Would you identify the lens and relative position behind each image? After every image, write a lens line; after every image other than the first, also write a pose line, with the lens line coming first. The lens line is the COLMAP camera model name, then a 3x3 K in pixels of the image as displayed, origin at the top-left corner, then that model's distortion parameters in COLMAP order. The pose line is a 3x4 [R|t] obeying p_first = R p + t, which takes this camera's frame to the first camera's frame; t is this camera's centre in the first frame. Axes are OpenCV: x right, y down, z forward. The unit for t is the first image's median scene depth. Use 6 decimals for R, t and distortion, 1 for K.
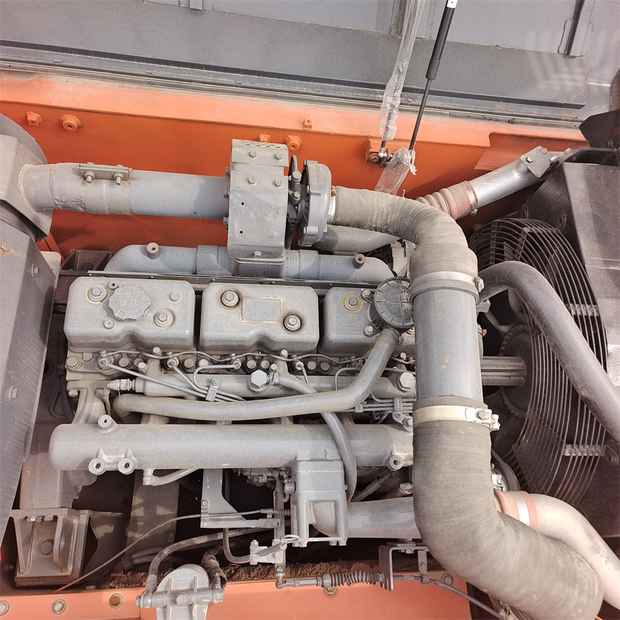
lens RADIAL K [[555.8, 0, 310.0], [0, 555.8, 310.0], [0, 0, 1]] dist [0.017824, 0.013874]
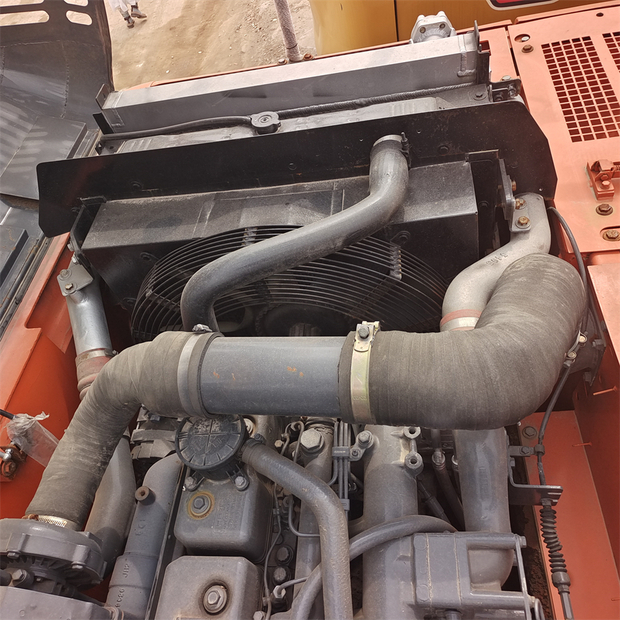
lens RADIAL K [[555.8, 0, 310.0], [0, 555.8, 310.0], [0, 0, 1]] dist [0.017824, 0.013874]
pose [[0.065818, -0.870770, 0.487265, -0.051303], [0.983773, 0.138310, 0.114283, 0.010305], [-0.166907, 0.471837, 0.865744, 0.235928]]
